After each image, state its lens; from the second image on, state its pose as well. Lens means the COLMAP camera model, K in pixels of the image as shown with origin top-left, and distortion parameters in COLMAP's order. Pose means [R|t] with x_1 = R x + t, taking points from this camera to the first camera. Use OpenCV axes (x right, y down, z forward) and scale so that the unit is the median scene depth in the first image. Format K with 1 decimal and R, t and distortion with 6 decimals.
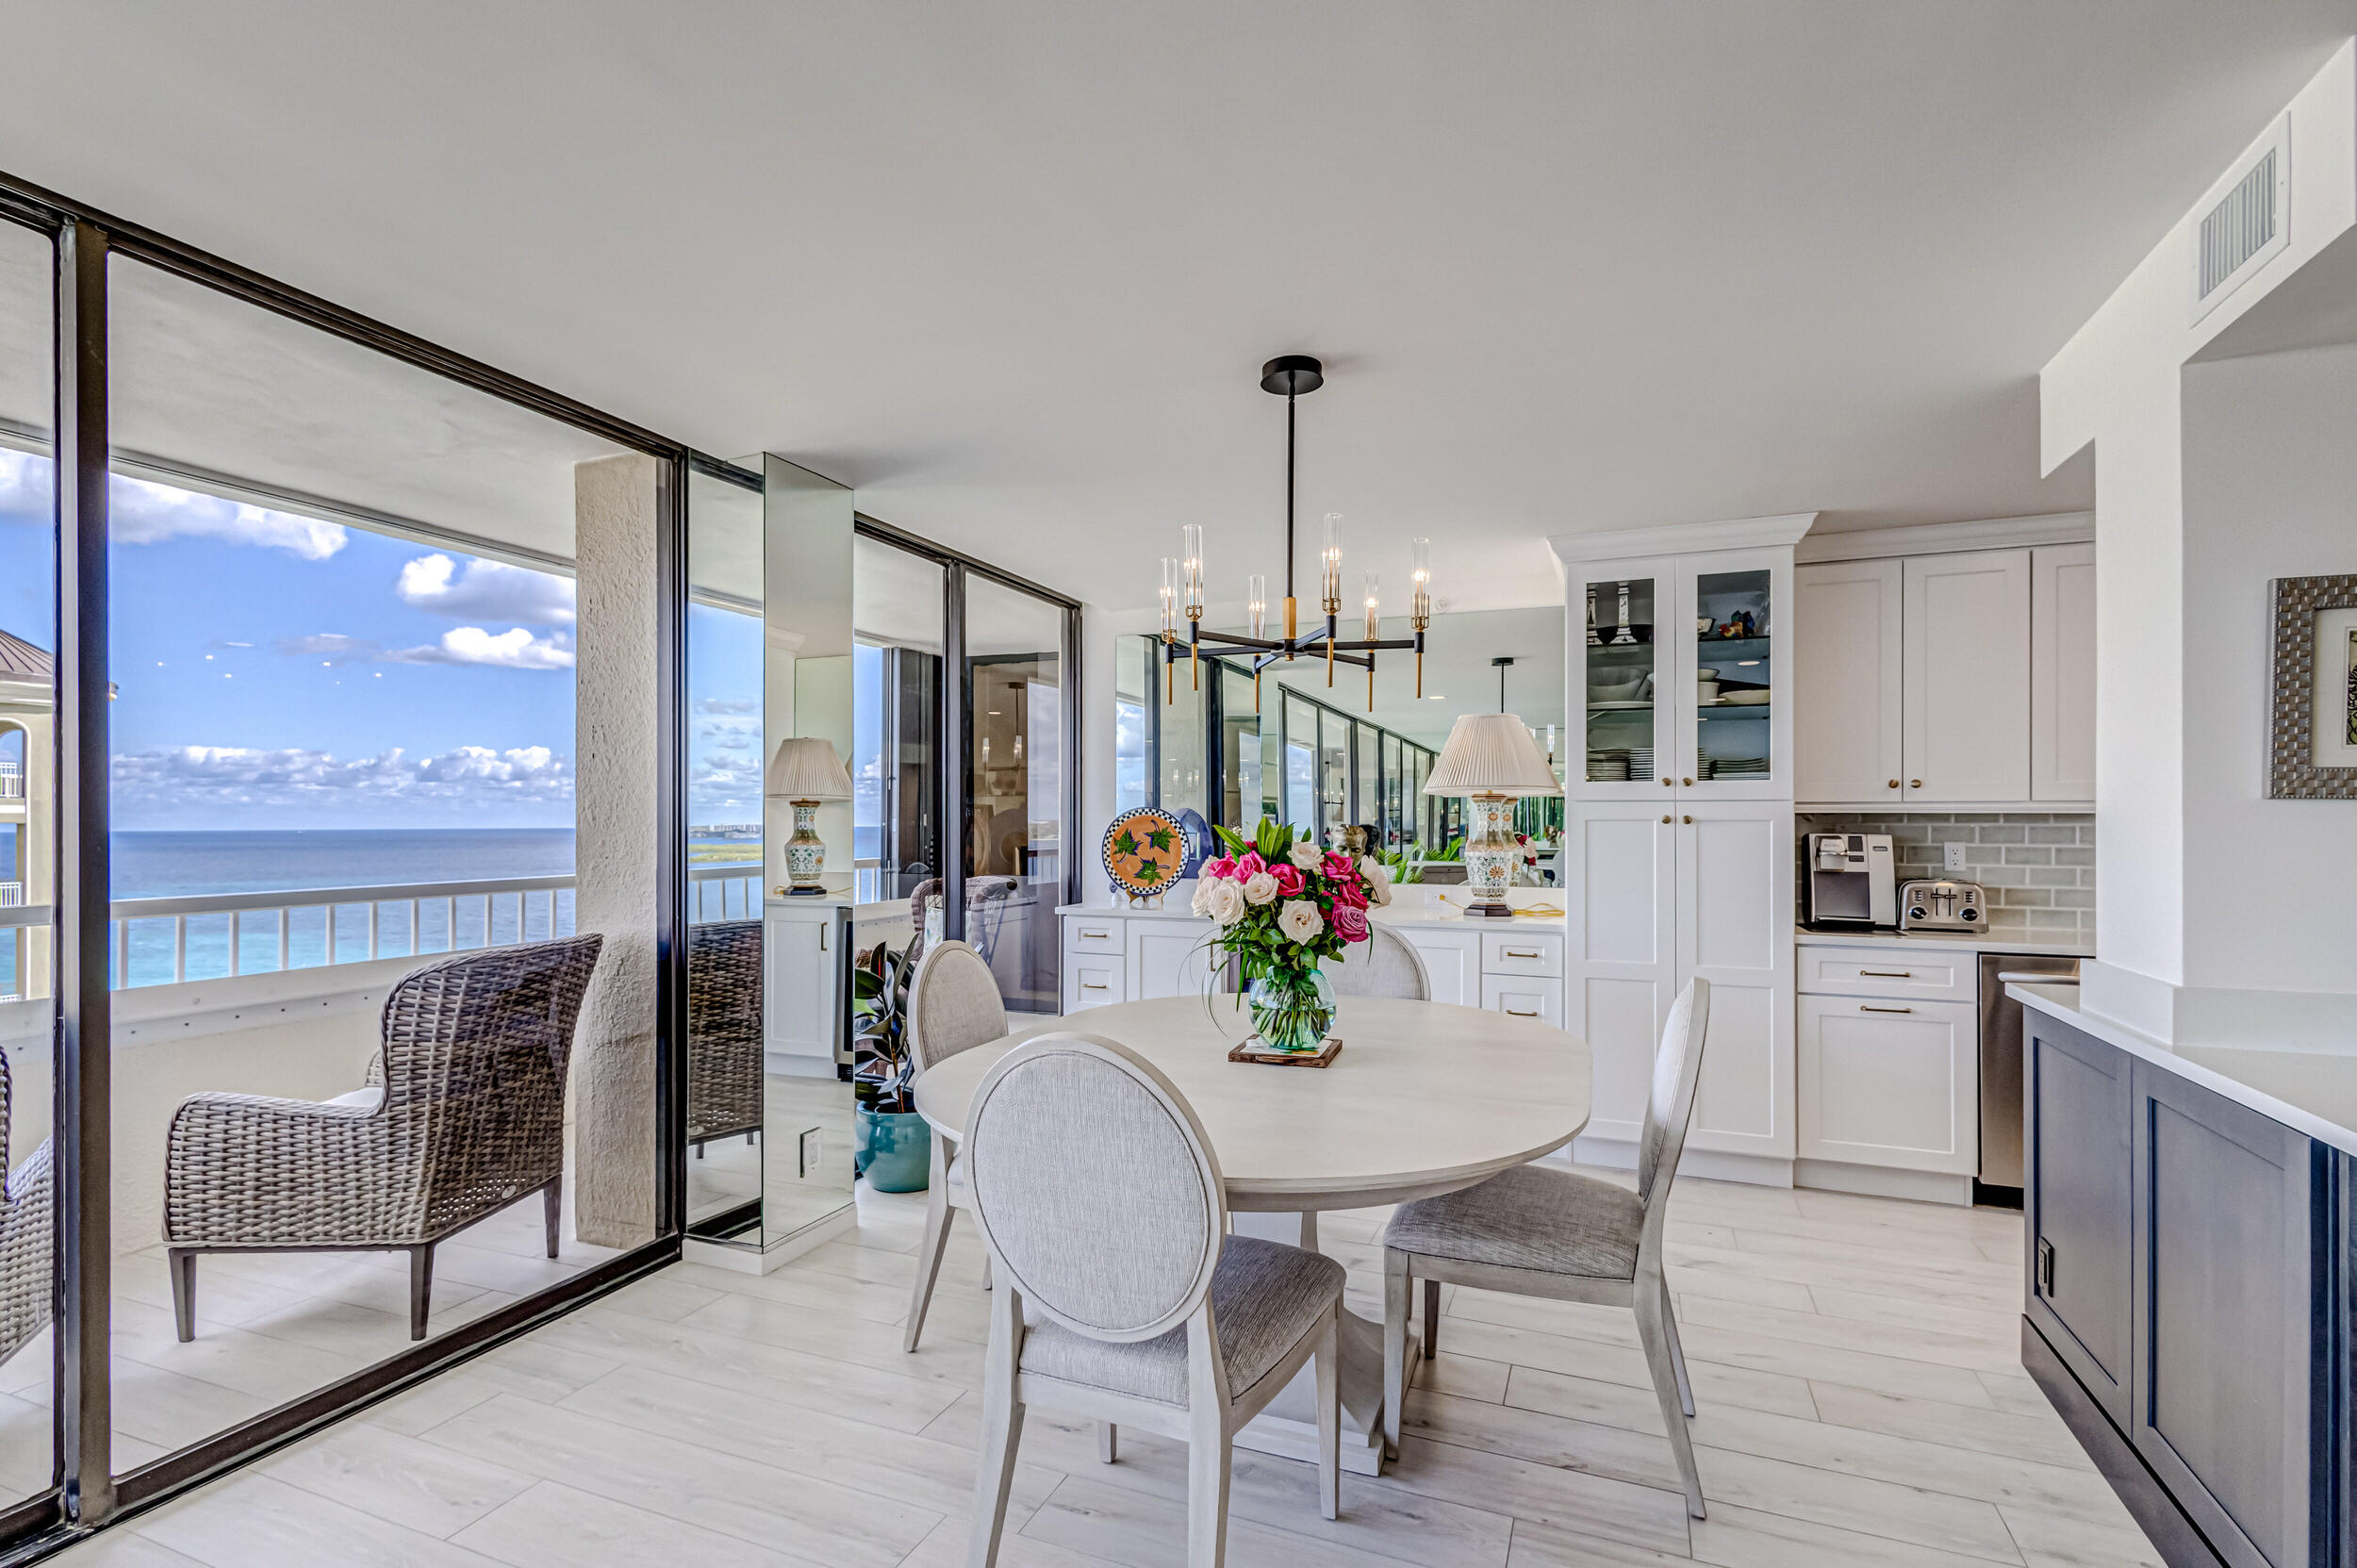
lens RADIAL K [[1107.3, 0, 1167.2], [0, 1107.3, 812.1], [0, 0, 1]] dist [0.011402, -0.000833]
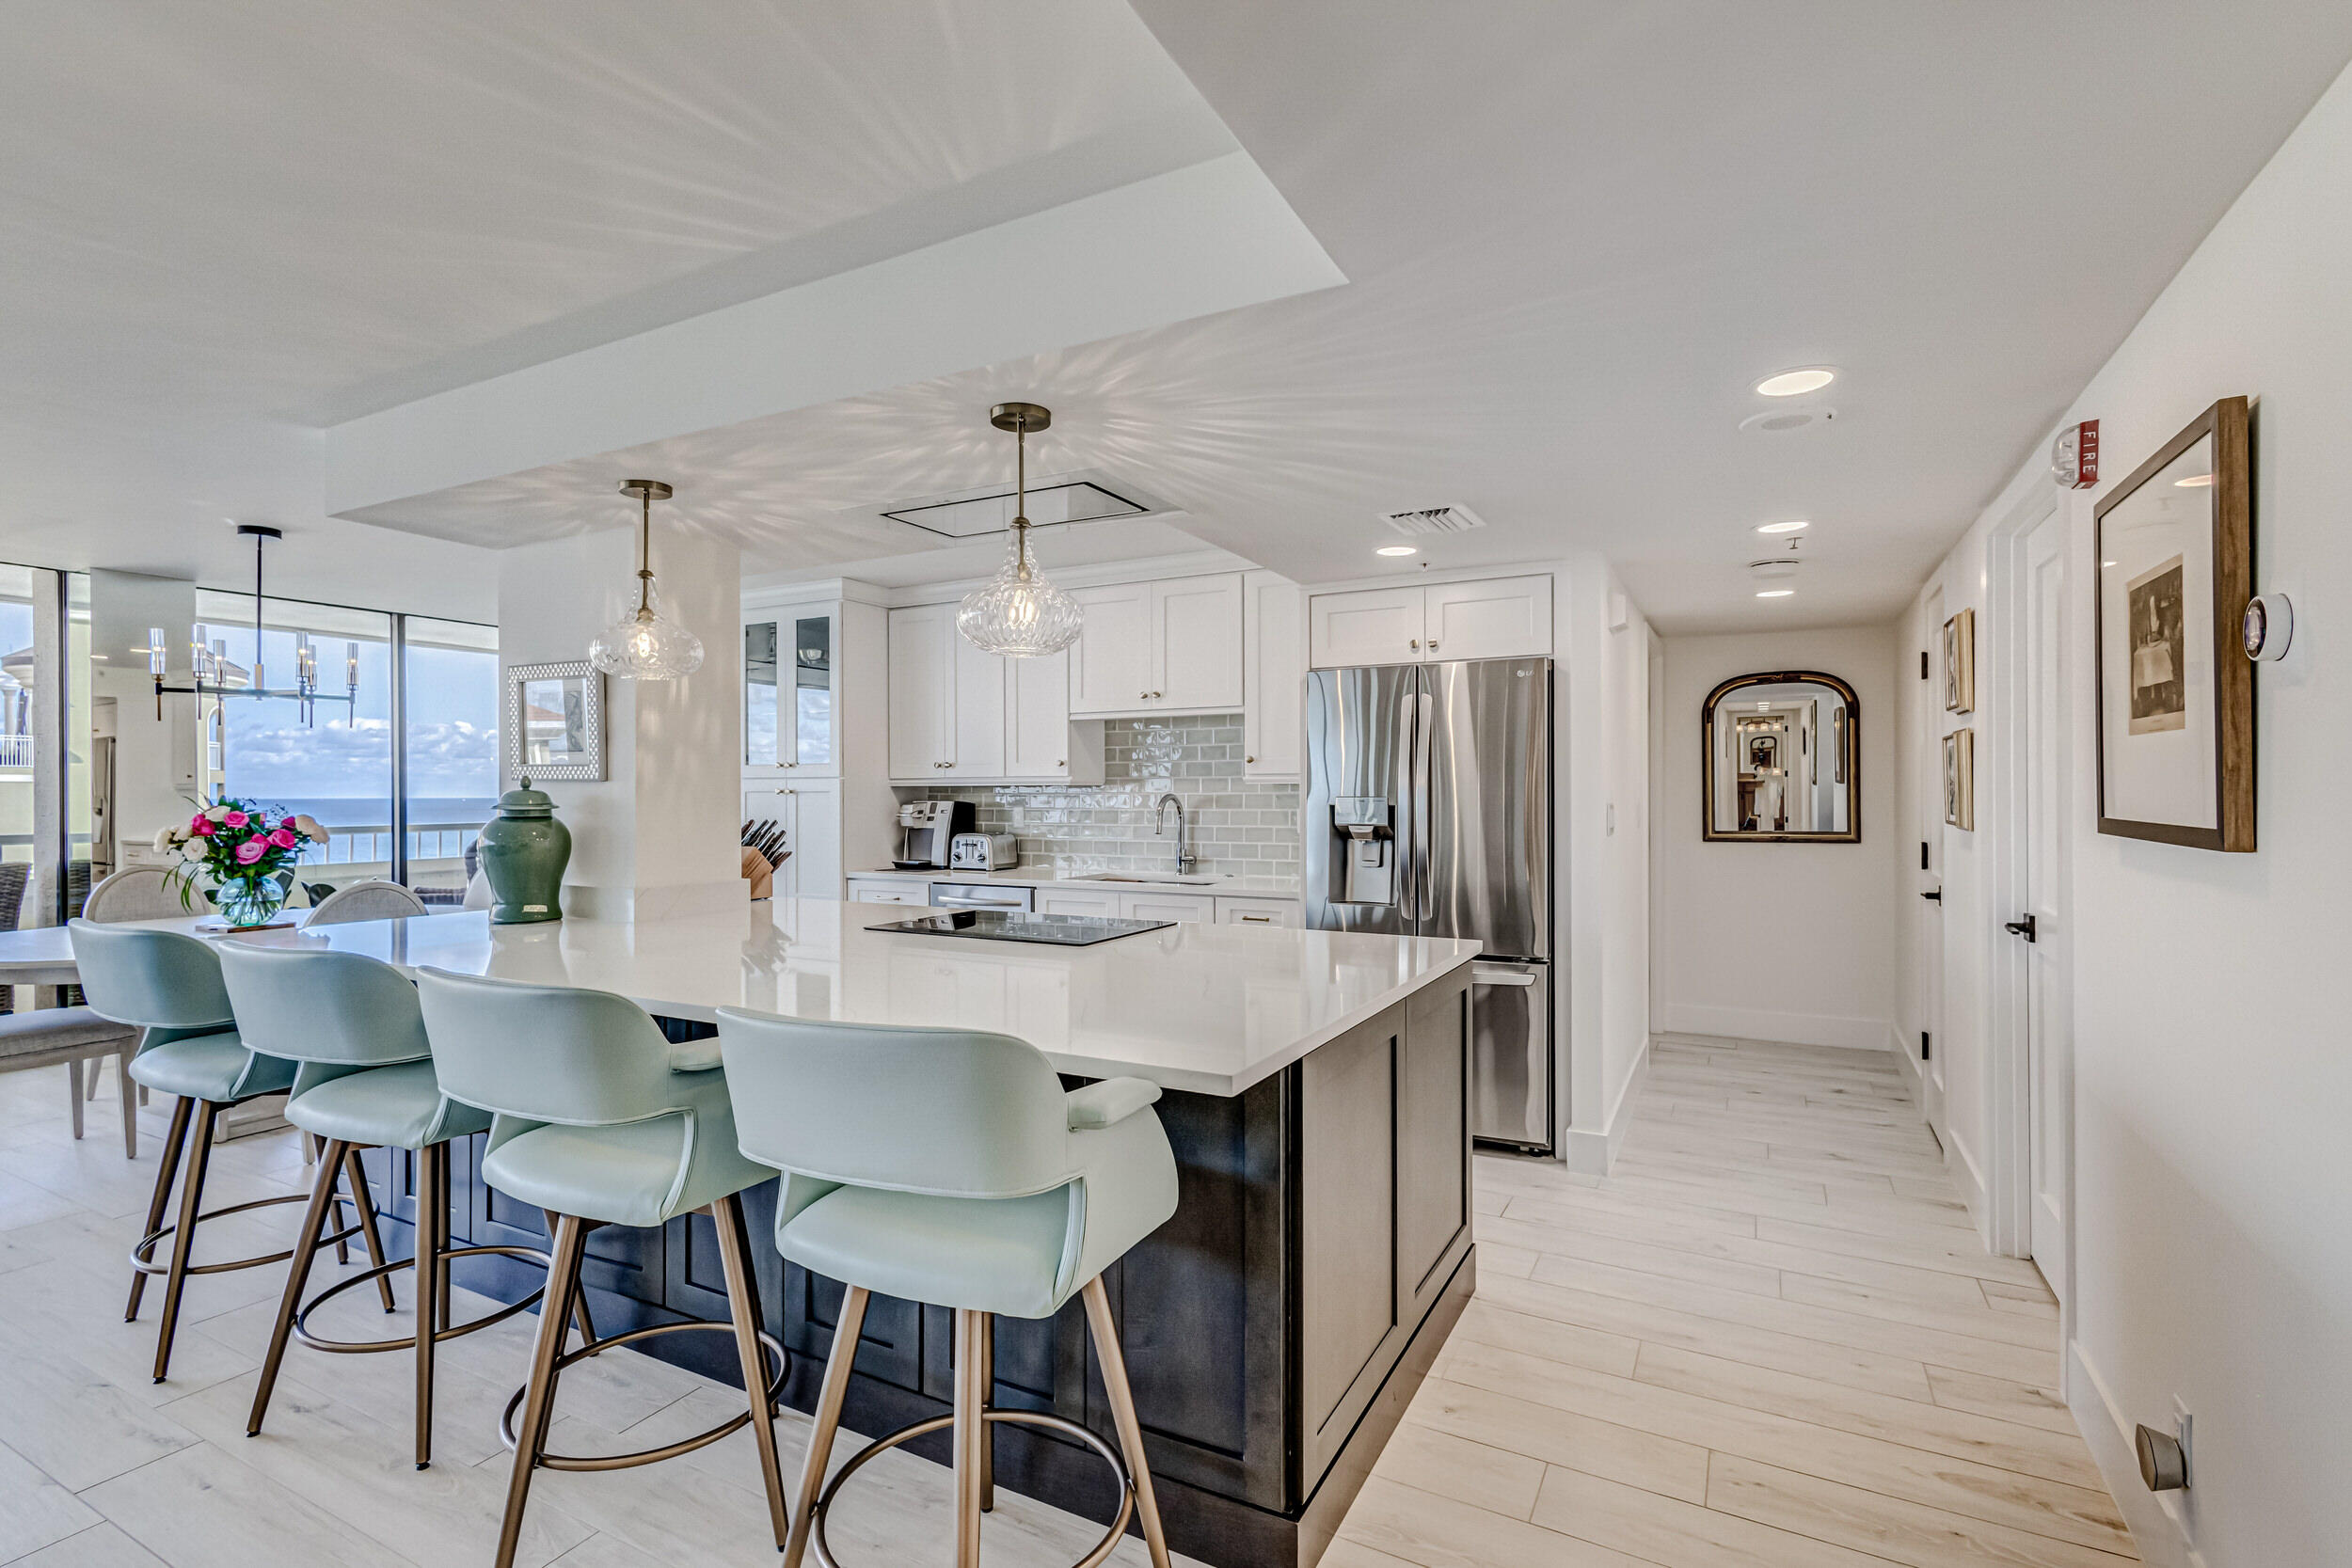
lens RADIAL K [[1101.3, 0, 1154.5], [0, 1101.3, 785.0], [0, 0, 1]] dist [0.011006, -0.000120]
pose [[0.994136, -0.000741, -0.108138, 1.243956], [0.001132, 0.999993, 0.003548, -0.005931], [0.108134, -0.003650, 0.994130, -0.412099]]
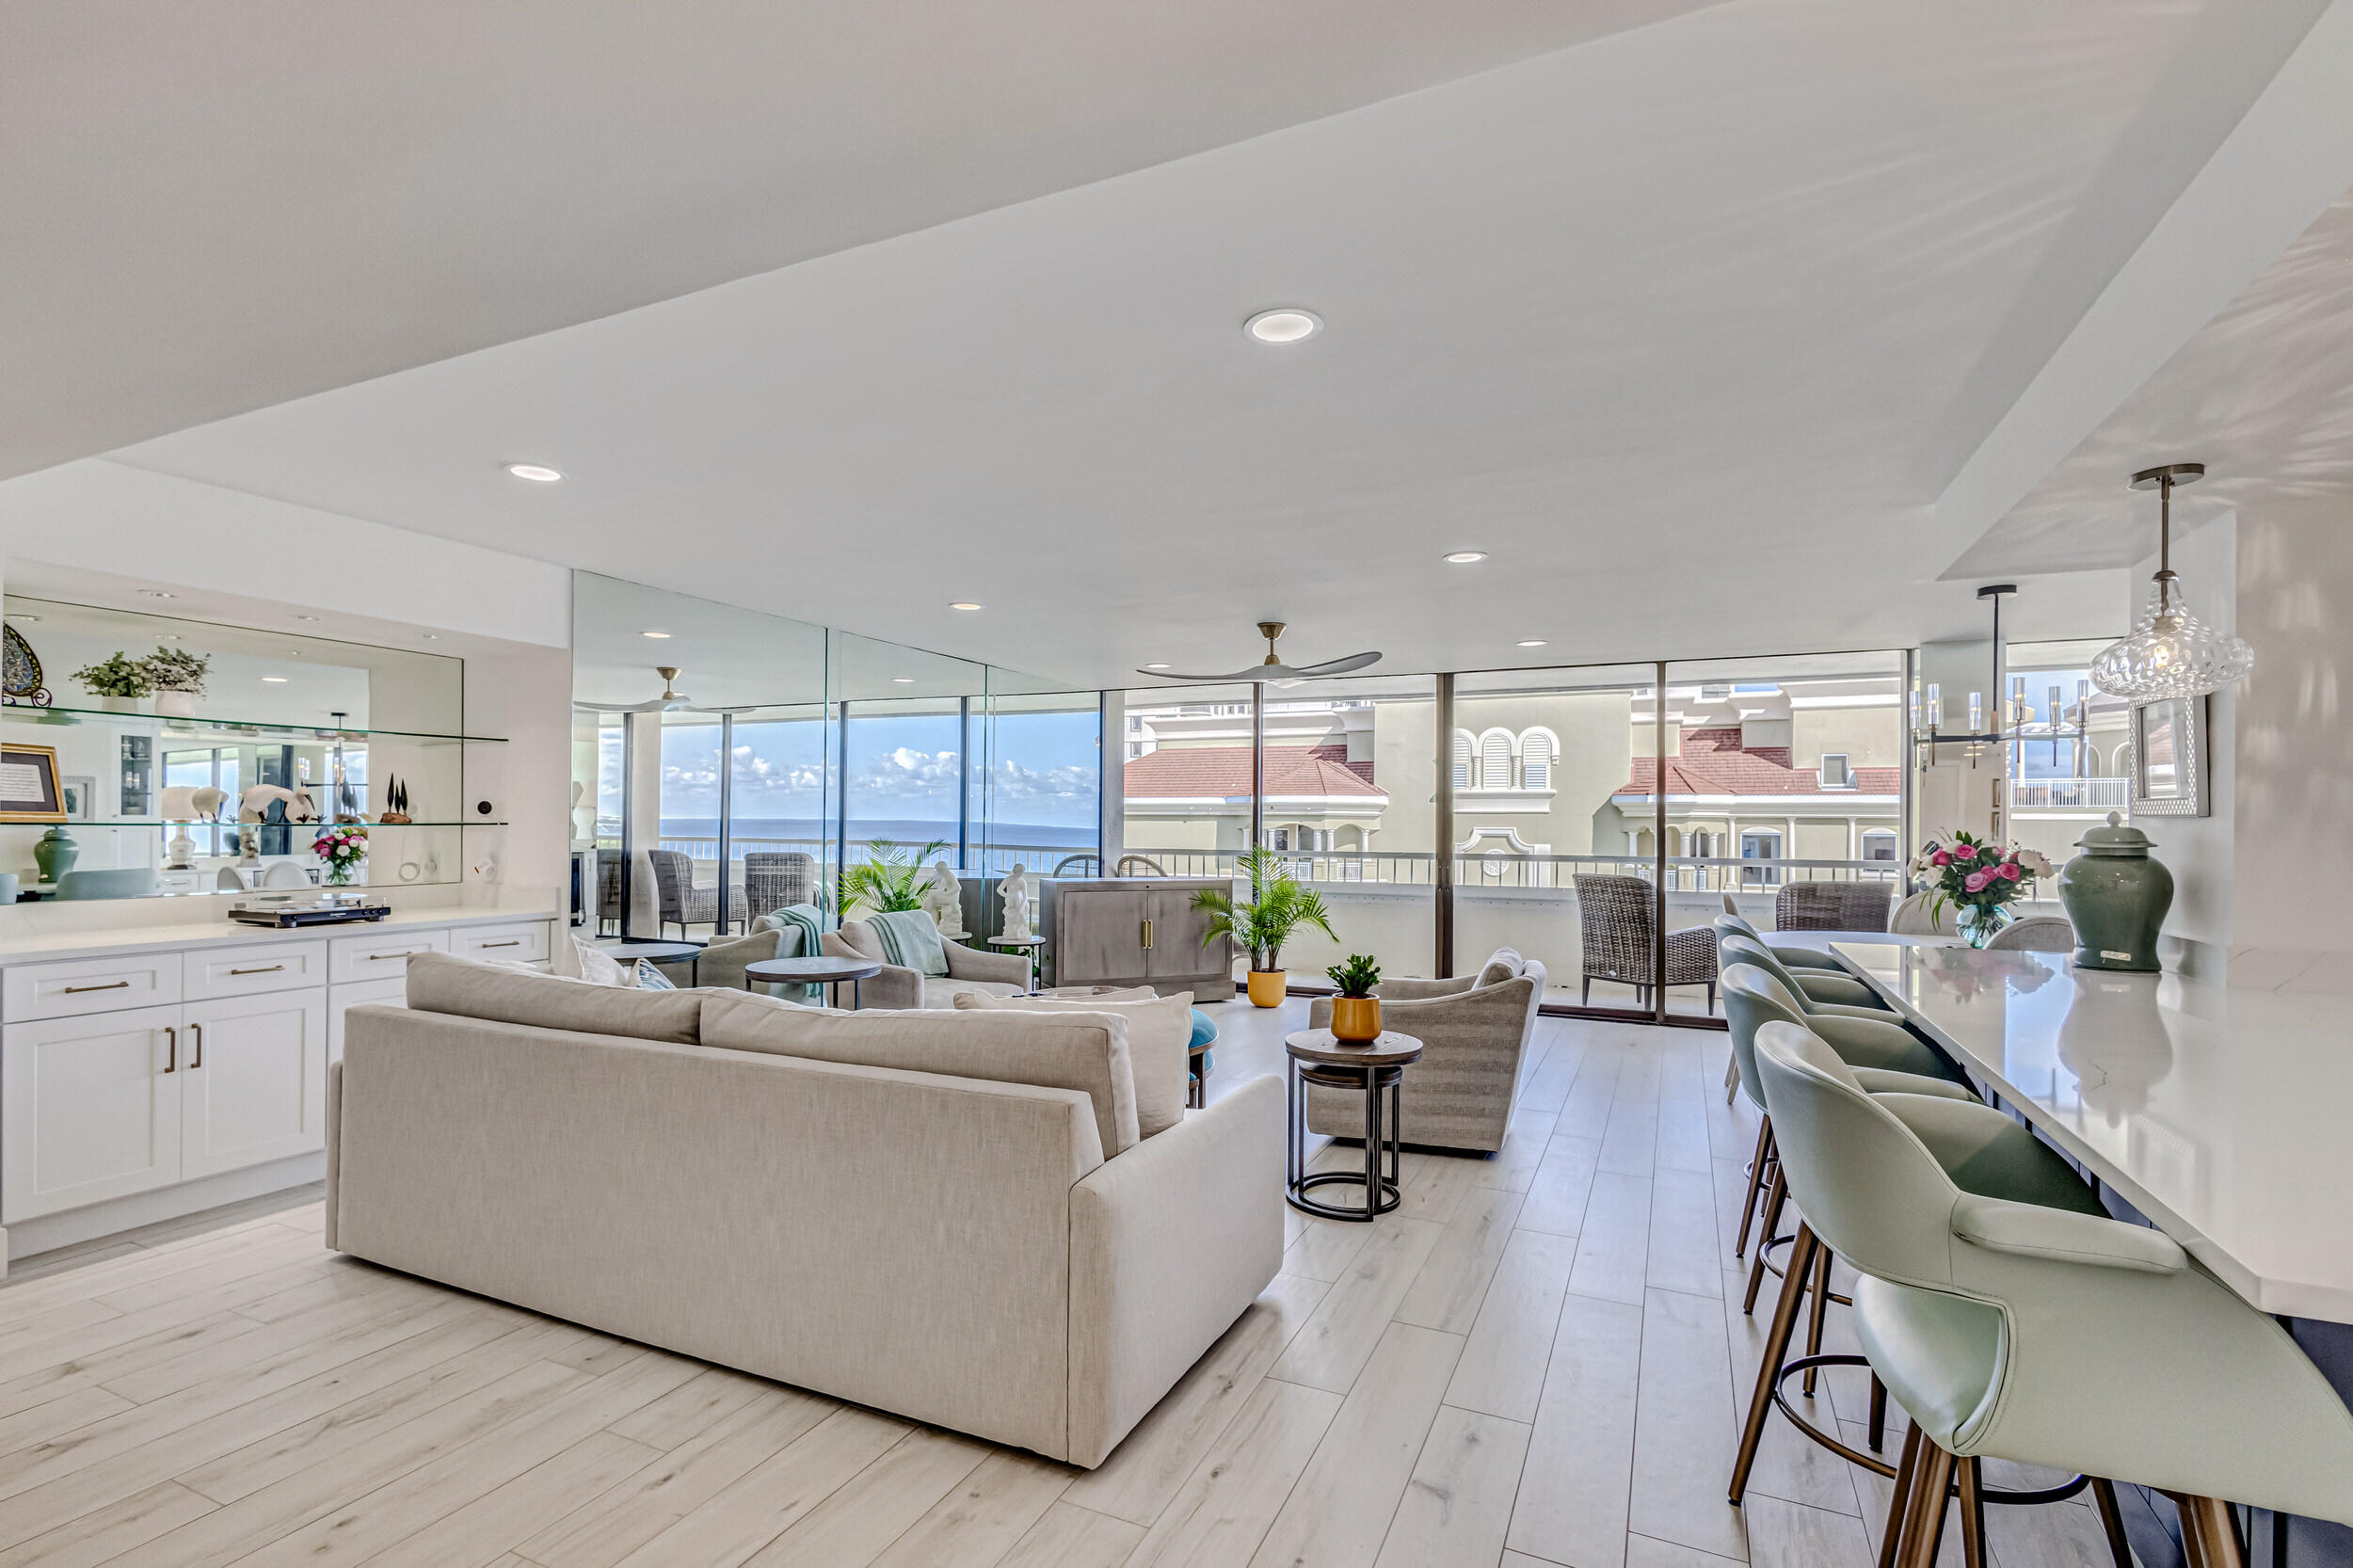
lens RADIAL K [[1094.8, 0, 1165.2], [0, 1094.8, 817.4], [0, 0, 1]] dist [0.008187, -0.000800]
pose [[-0.044322, -0.001345, -0.999016, 1.514134], [0.000897, 0.999999, -0.001386, -0.006008], [0.999017, -0.000958, -0.044321, -0.237370]]
